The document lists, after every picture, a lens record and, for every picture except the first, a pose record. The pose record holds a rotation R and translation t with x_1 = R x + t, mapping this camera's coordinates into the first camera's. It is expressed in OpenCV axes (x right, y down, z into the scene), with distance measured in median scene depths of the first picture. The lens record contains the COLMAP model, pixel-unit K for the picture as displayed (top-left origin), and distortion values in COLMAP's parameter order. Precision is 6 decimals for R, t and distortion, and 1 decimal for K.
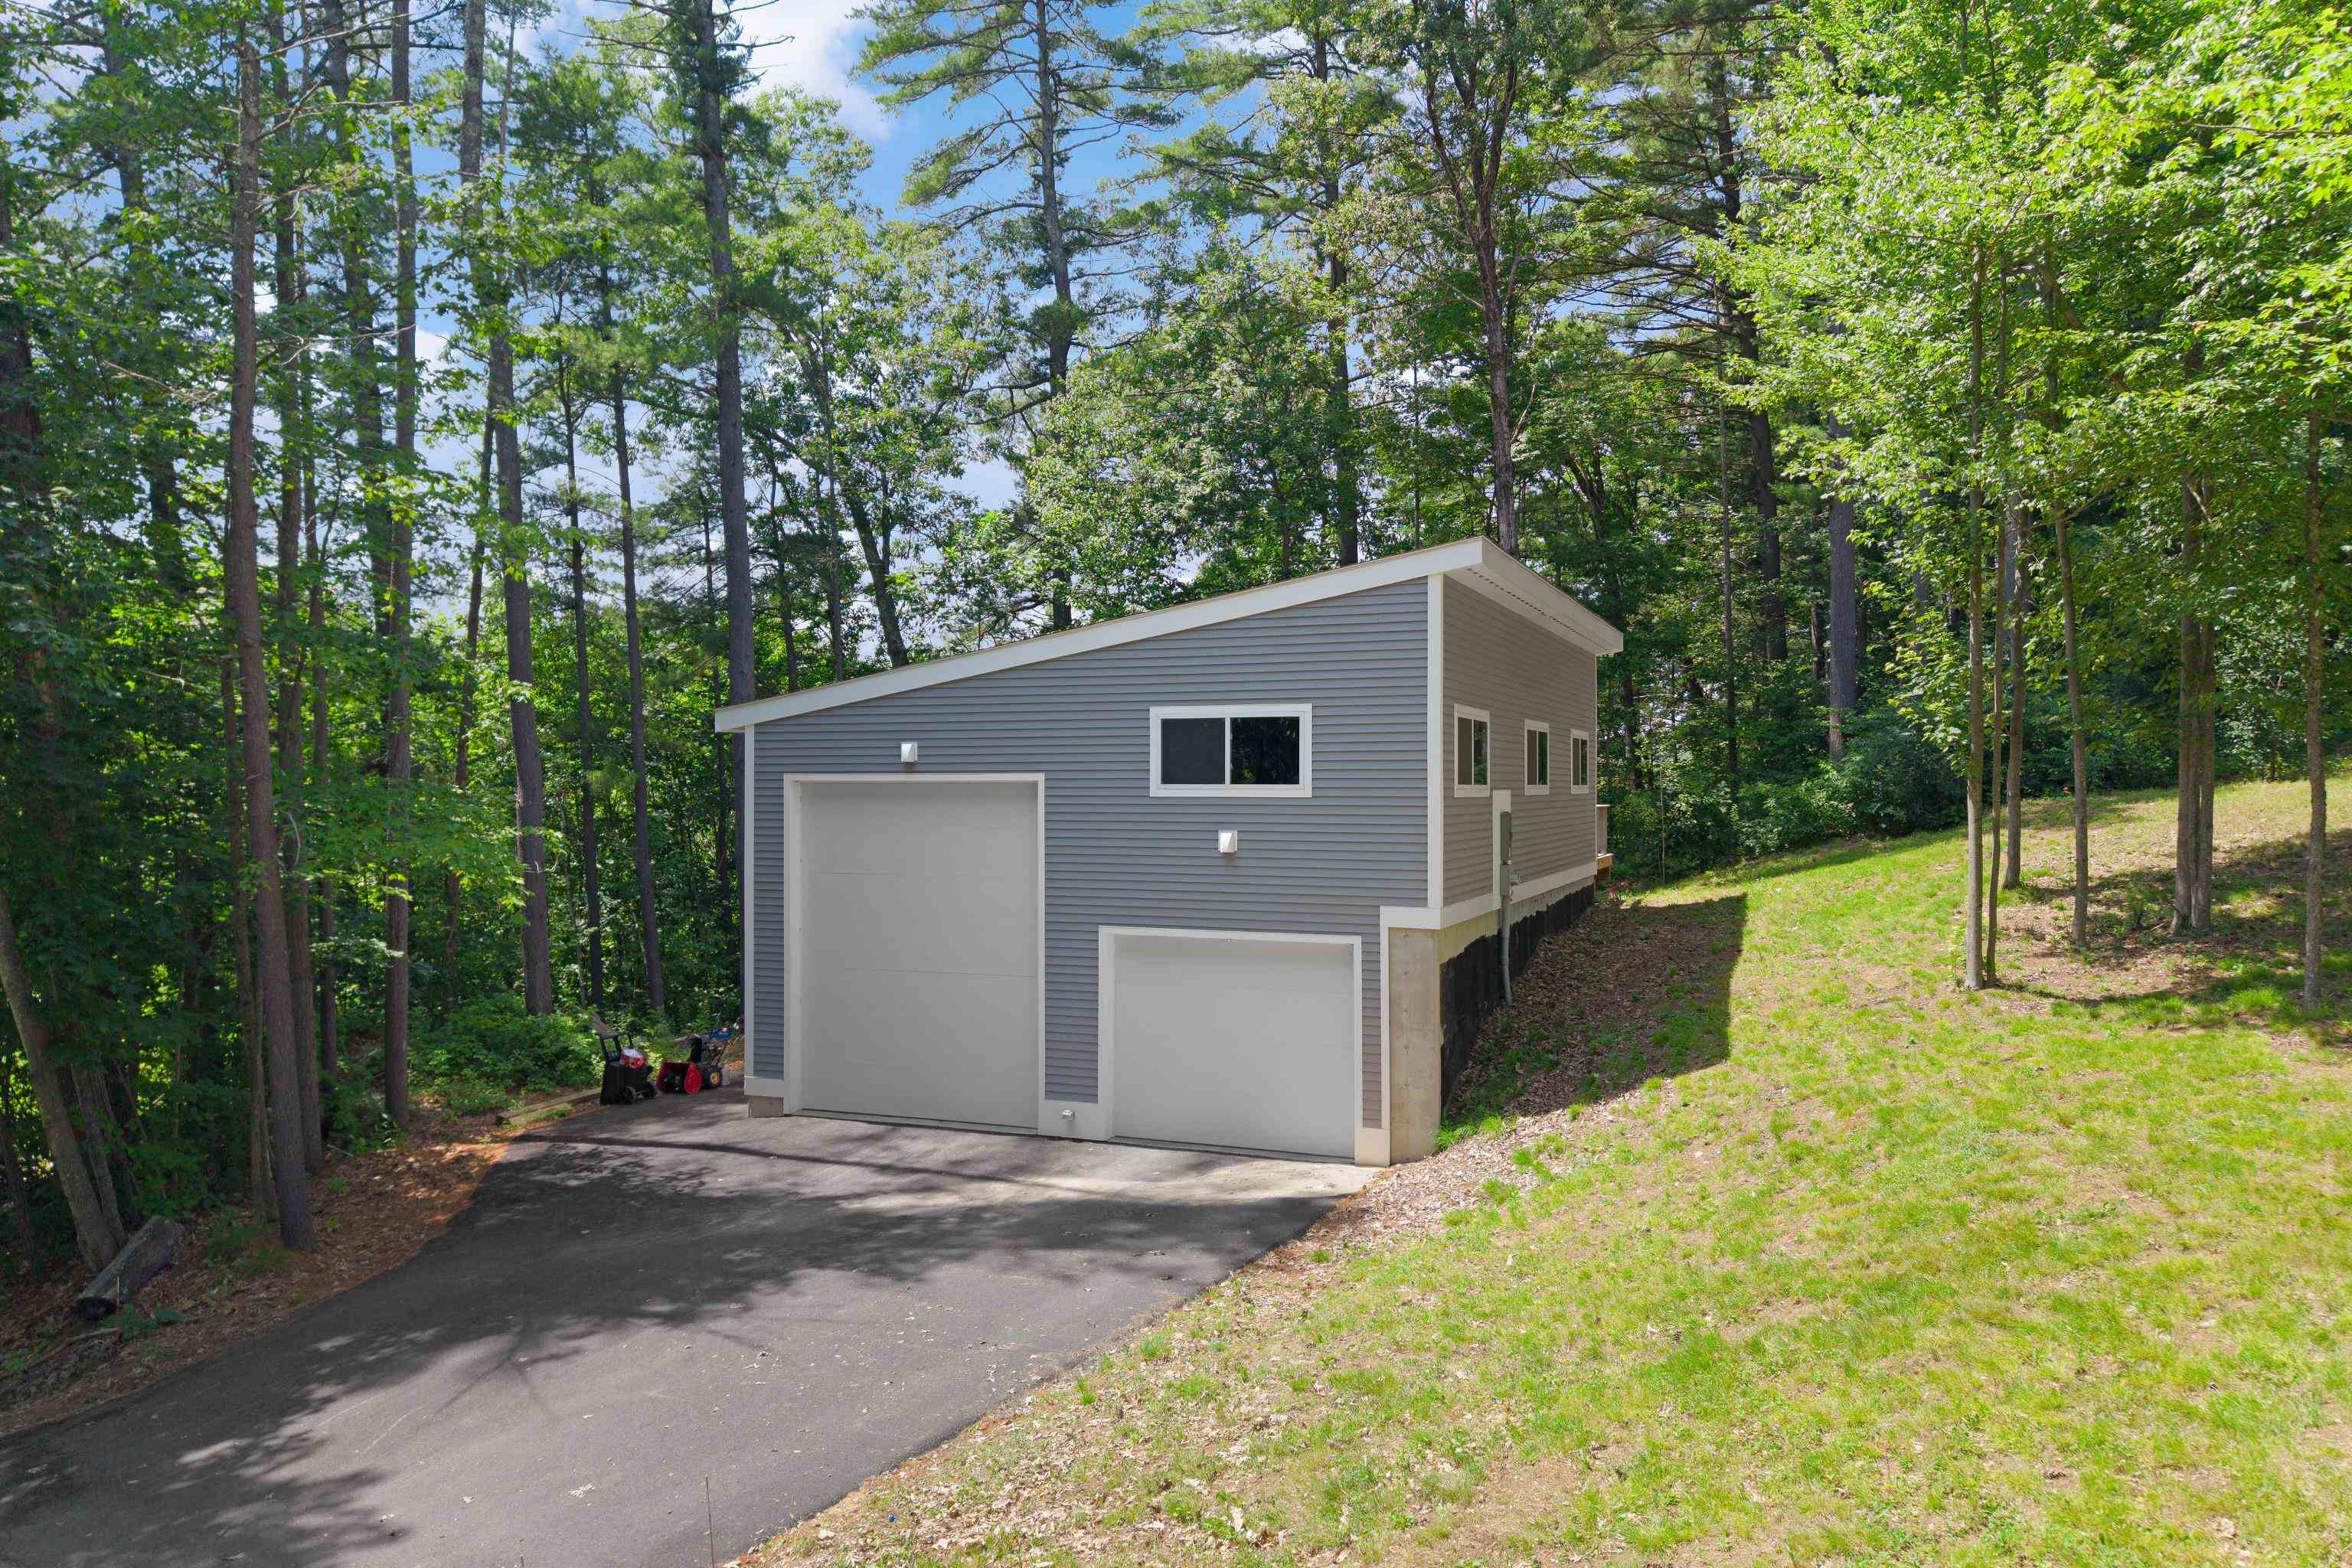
lens RADIAL K [[1566.2, 0, 1176.7], [0, 1566.2, 769.0], [0, 0, 1]] dist [0.086851, -0.102585]
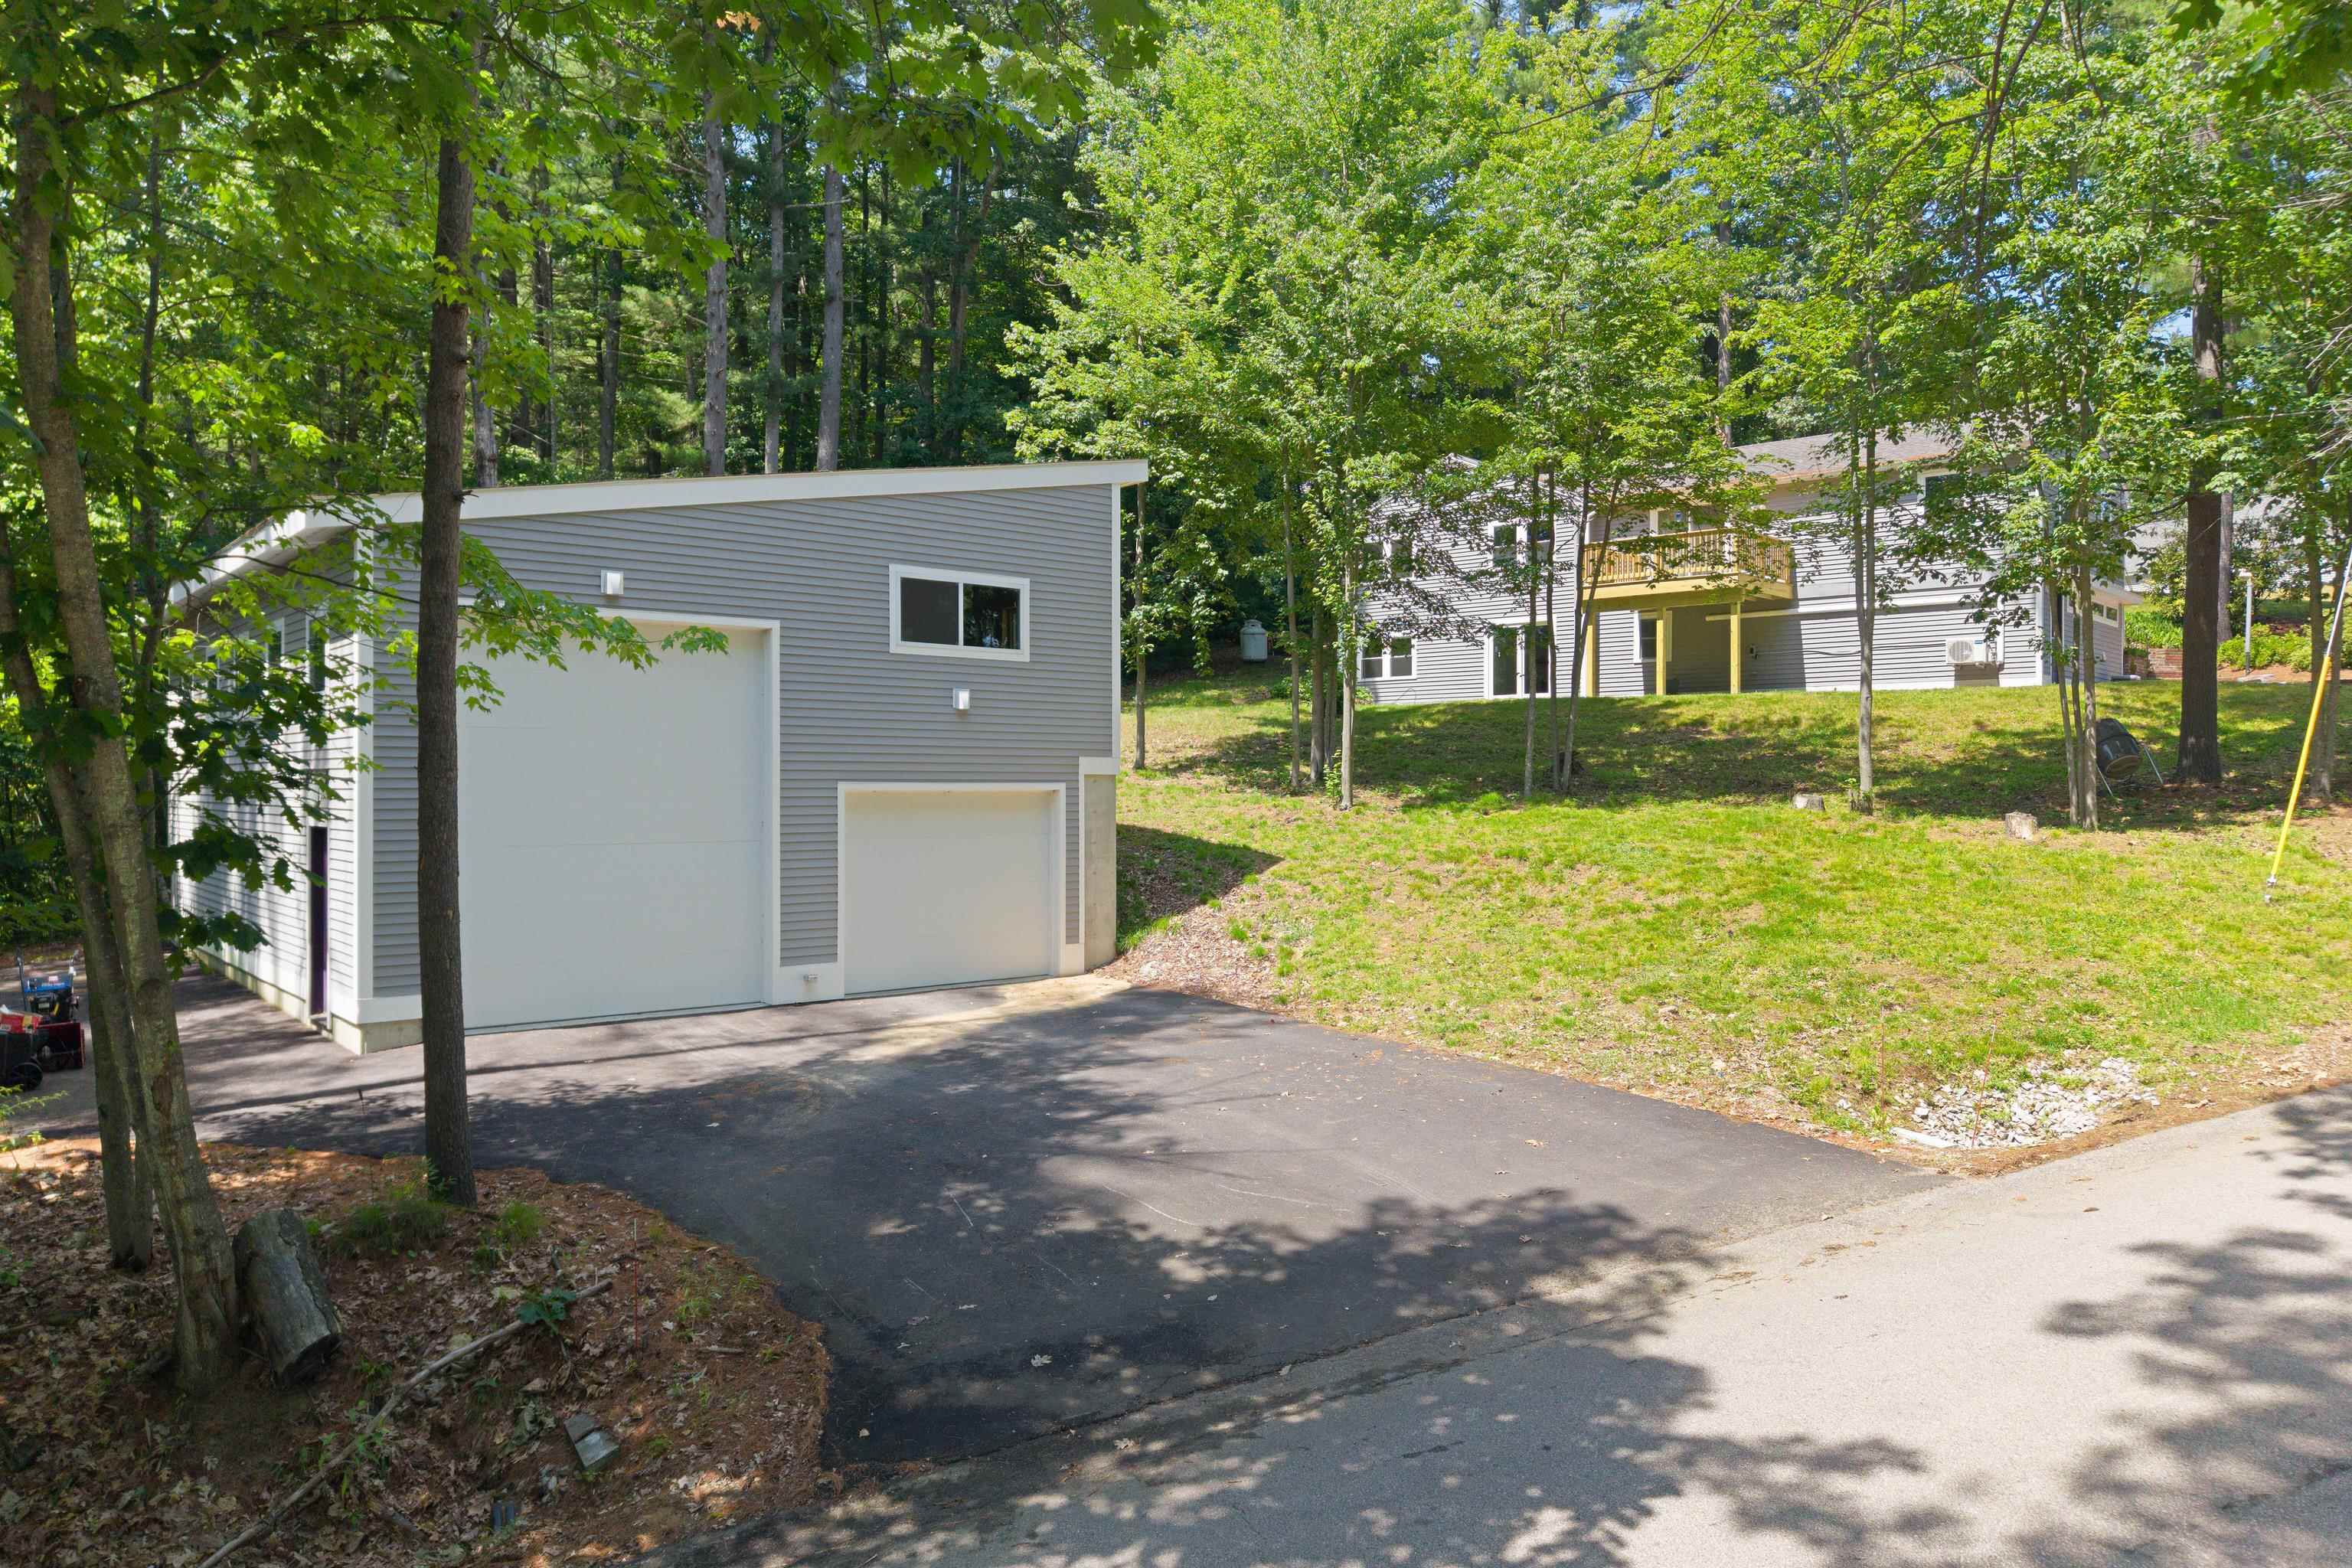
lens RADIAL K [[1566.2, 0, 1176.7], [0, 1566.2, 769.0], [0, 0, 1]] dist [0.086851, -0.102585]
pose [[0.476527, 0.007320, 0.879129, -0.855177], [-0.016315, 0.999867, 0.000519, 0.092923], [-0.879008, -0.014590, 0.476583, 0.364691]]
